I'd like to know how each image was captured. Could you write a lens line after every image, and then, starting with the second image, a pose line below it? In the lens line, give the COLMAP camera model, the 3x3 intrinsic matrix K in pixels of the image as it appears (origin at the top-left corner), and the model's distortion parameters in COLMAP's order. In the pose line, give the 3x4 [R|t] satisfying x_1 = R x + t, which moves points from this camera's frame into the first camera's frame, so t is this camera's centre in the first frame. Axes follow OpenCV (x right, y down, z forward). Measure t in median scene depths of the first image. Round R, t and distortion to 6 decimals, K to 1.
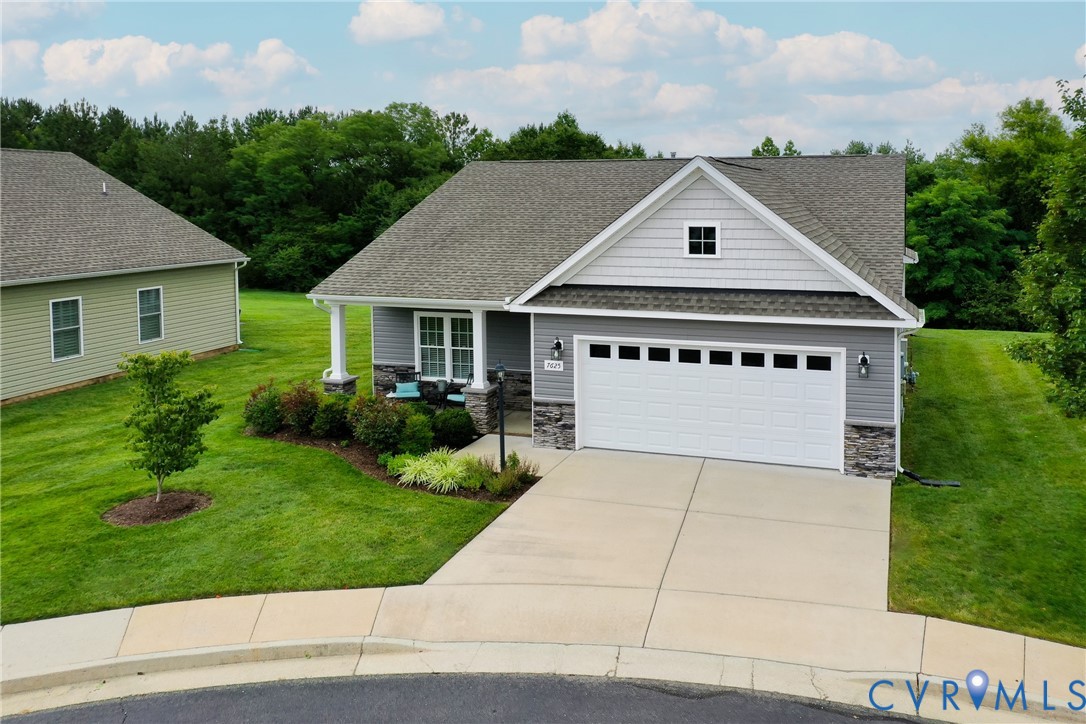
lens RADIAL K [[882.9, 0, 624.8], [0, 882.9, 248.1], [0, 0, 1]] dist [-0.000962, 0.001220]
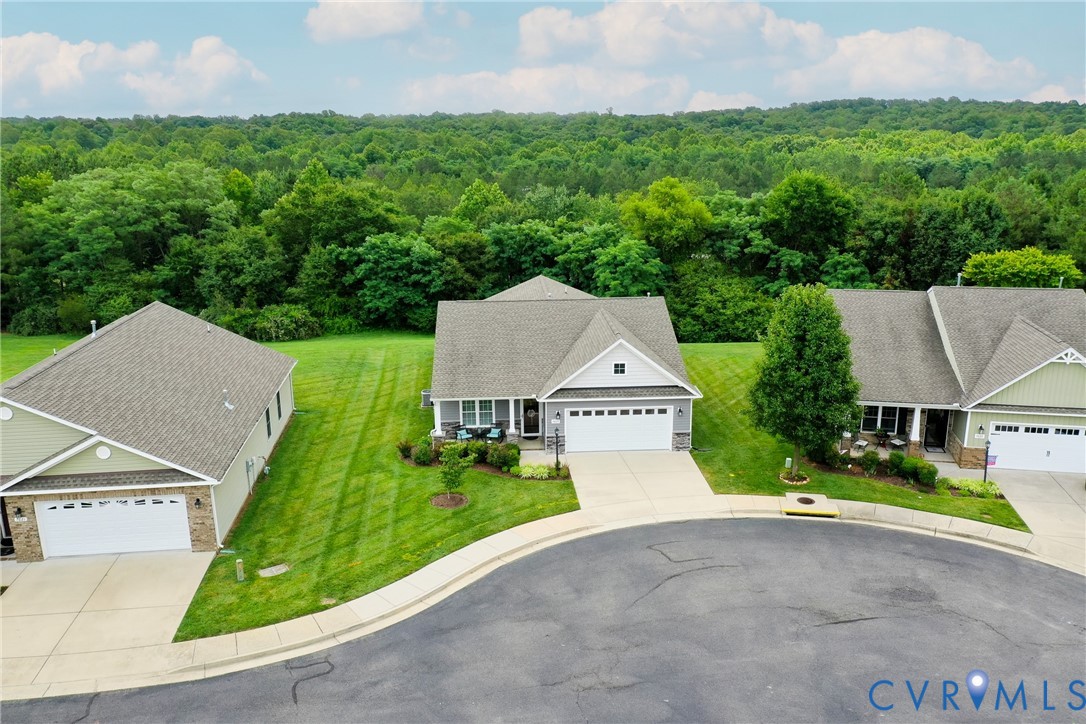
lens RADIAL K [[855.0, 0, 543.0], [0, 855.0, 362.0], [0, 0, 1]] dist [0.002759, 0.002663]
pose [[0.933714, -0.096959, 0.344640, -0.936354], [0.026442, 0.978677, 0.203697, -0.520228], [-0.357042, -0.181082, 0.916368, -1.132231]]
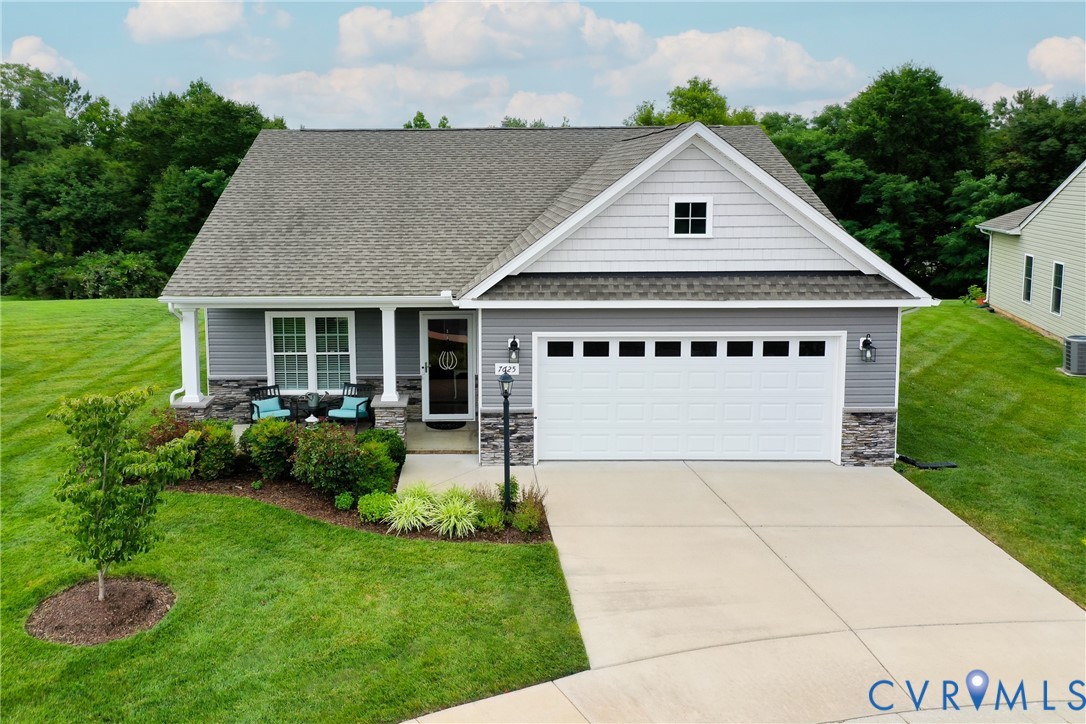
lens RADIAL K [[887.5, 0, 448.8], [0, 887.5, 274.5], [0, 0, 1]] dist [-0.000452, 0.013746]
pose [[0.959286, -0.036317, 0.280092, -0.385899], [0.021028, 0.998130, 0.057398, -0.008078], [-0.281652, -0.049172, 0.958256, 0.212598]]
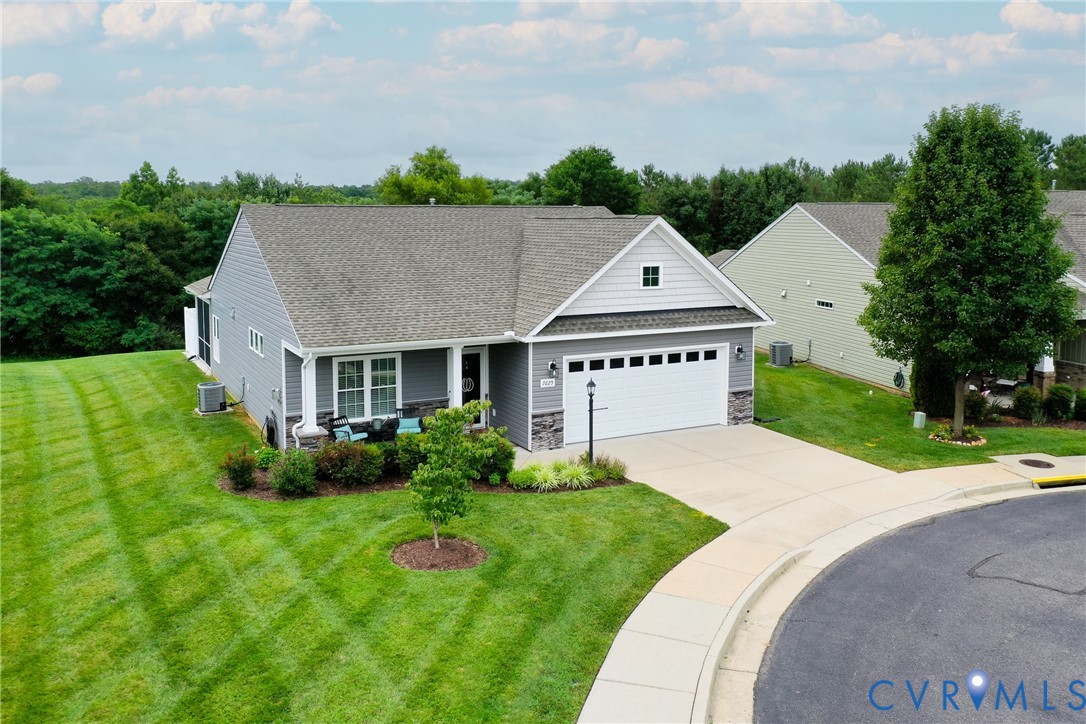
lens RADIAL K [[878.3, 0, 521.3], [0, 878.3, 300.0], [0, 0, 1]] dist [0.007486, -0.003417]
pose [[0.710676, -0.062887, 0.700703, -0.999922], [0.037193, 0.997962, 0.051843, -0.049367], [-0.702536, -0.010782, 0.711567, 0.162745]]
